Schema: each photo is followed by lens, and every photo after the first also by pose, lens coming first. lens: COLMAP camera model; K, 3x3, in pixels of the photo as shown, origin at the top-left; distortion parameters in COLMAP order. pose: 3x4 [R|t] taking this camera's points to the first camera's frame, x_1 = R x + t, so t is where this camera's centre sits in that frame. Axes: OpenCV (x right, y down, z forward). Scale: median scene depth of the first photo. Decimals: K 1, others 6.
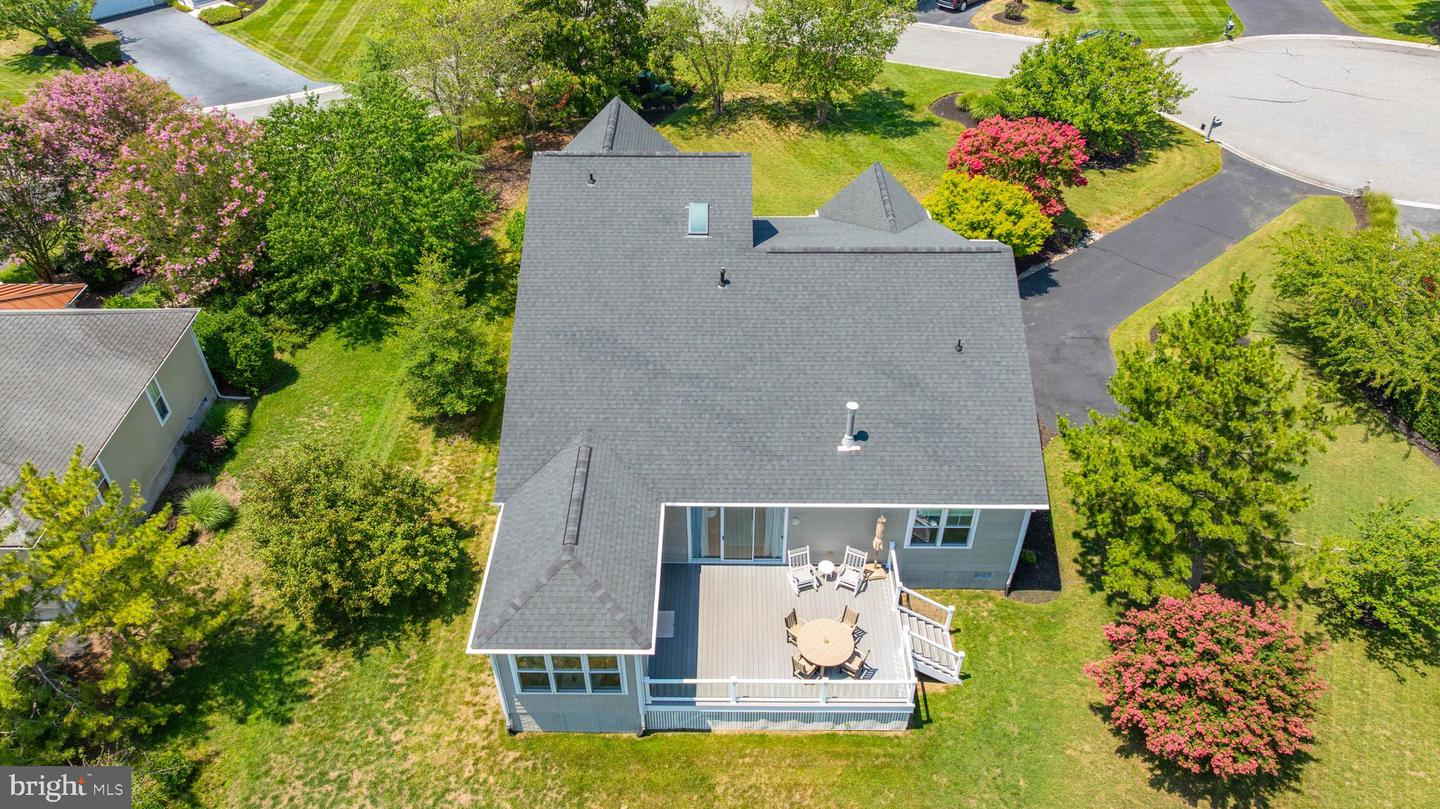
lens RADIAL K [[1018.2, 0, 720.0], [0, 1018.2, 404.5], [0, 0, 1]] dist [-0.001770, 0.000197]
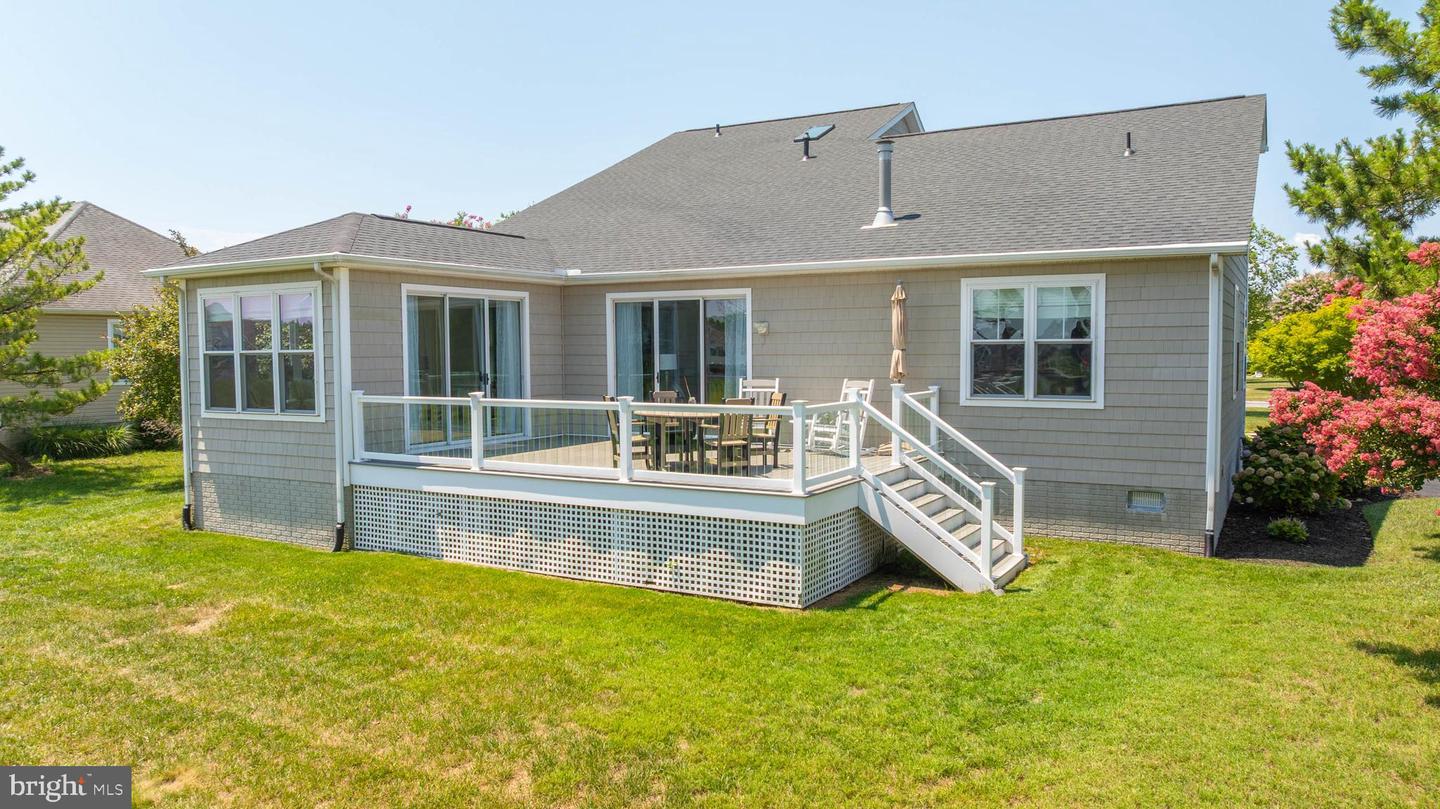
lens RADIAL K [[1018.2, 0, 720.0], [0, 1018.2, 404.5], [0, 0, 1]] dist [-0.001770, 0.000197]
pose [[0.874621, 0.026011, -0.484109, 0.343255], [-0.310541, 0.796873, -0.518225, 0.470204], [0.372294, 0.603586, 0.705040, 0.648928]]
